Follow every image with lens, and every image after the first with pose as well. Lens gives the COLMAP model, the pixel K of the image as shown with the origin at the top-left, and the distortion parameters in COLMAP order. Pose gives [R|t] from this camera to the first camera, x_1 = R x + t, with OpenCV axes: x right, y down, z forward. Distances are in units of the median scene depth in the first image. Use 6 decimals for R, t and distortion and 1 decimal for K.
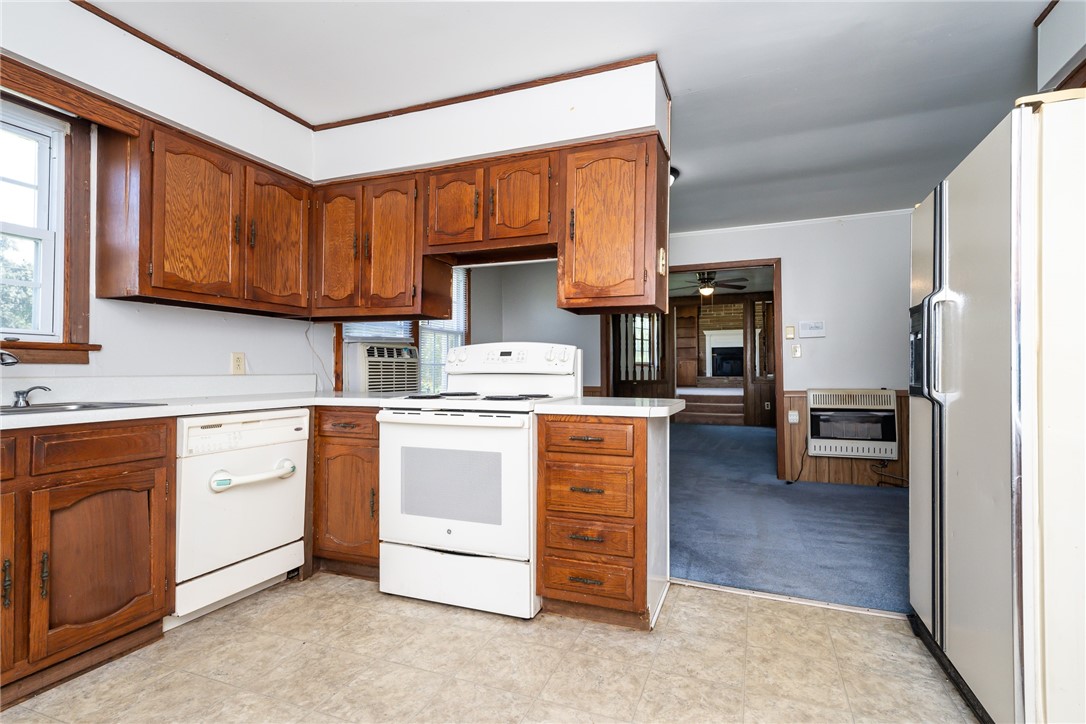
lens RADIAL K [[533.1, 0, 541.6], [0, 533.1, 361.9], [0, 0, 1]] dist [0.014443, -0.001098]
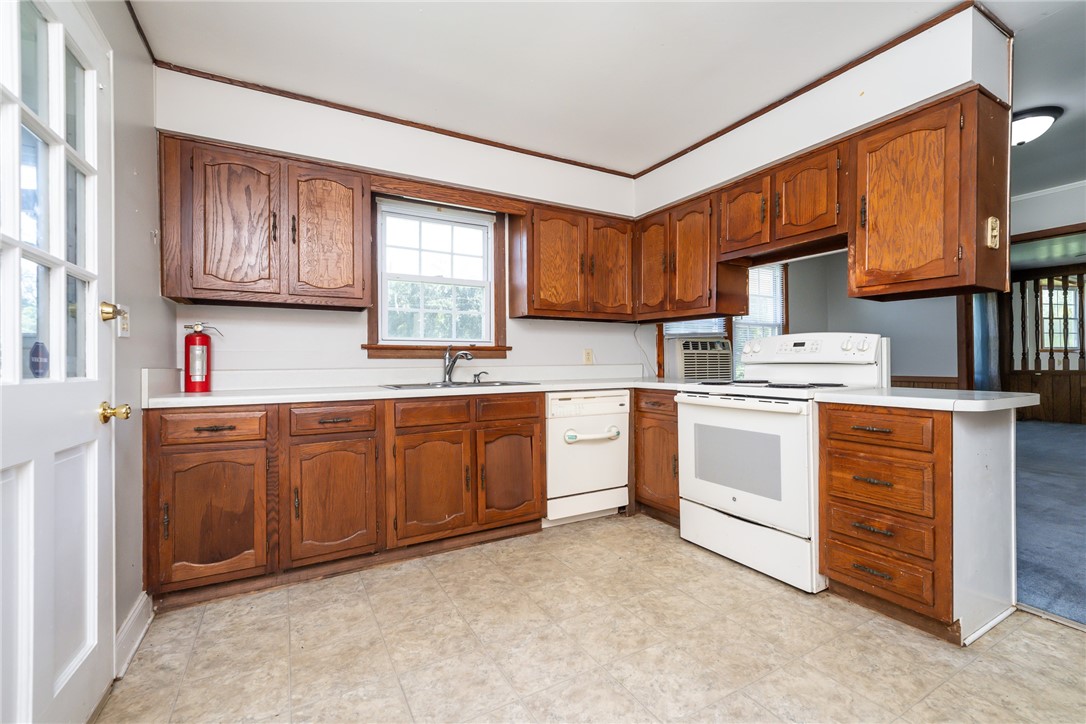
lens RADIAL K [[459.1, 0, 543.0], [0, 459.1, 362.0], [0, 0, 1]] dist [0.000772, -0.000065]
pose [[0.782649, -0.005488, -0.622439, 0.127802], [0.017507, 0.999760, 0.013198, -0.001836], [0.622217, -0.021226, 0.782557, -0.038054]]
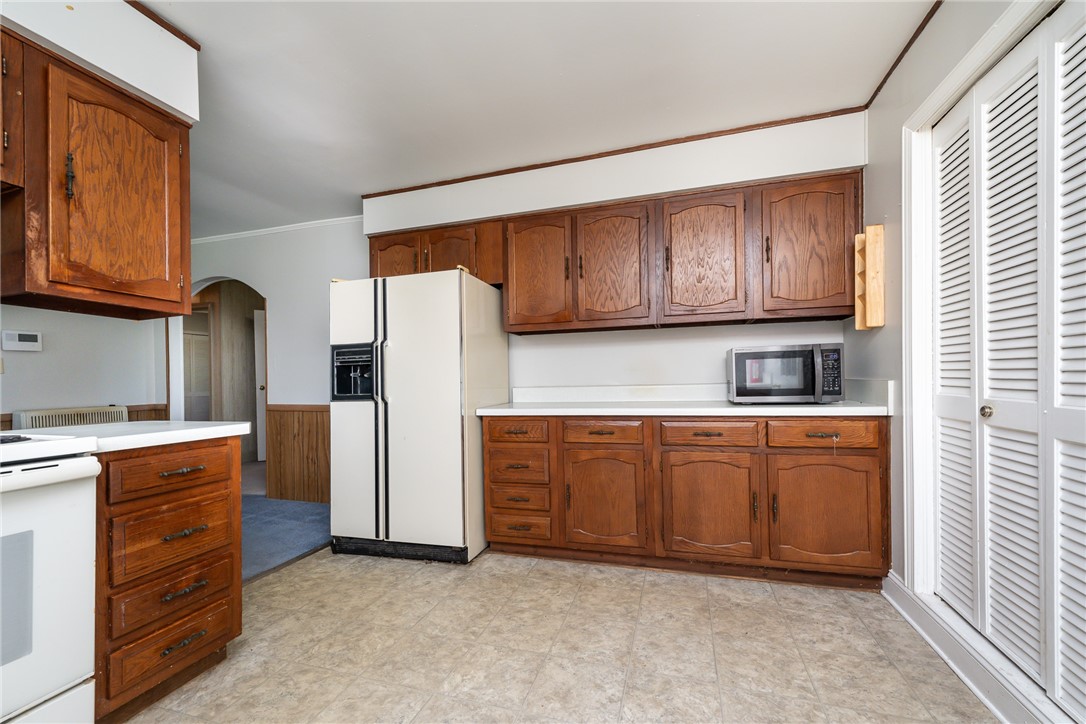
lens RADIAL K [[439.4, 0, 556.2], [0, 439.4, 382.7], [0, 0, 1]] dist [0.000111, 0.000033]
pose [[-0.103950, -0.002896, 0.994578, -0.603906], [-0.002074, 0.999994, 0.002695, 0.005006], [-0.994580, -0.001783, -0.103956, 0.464060]]
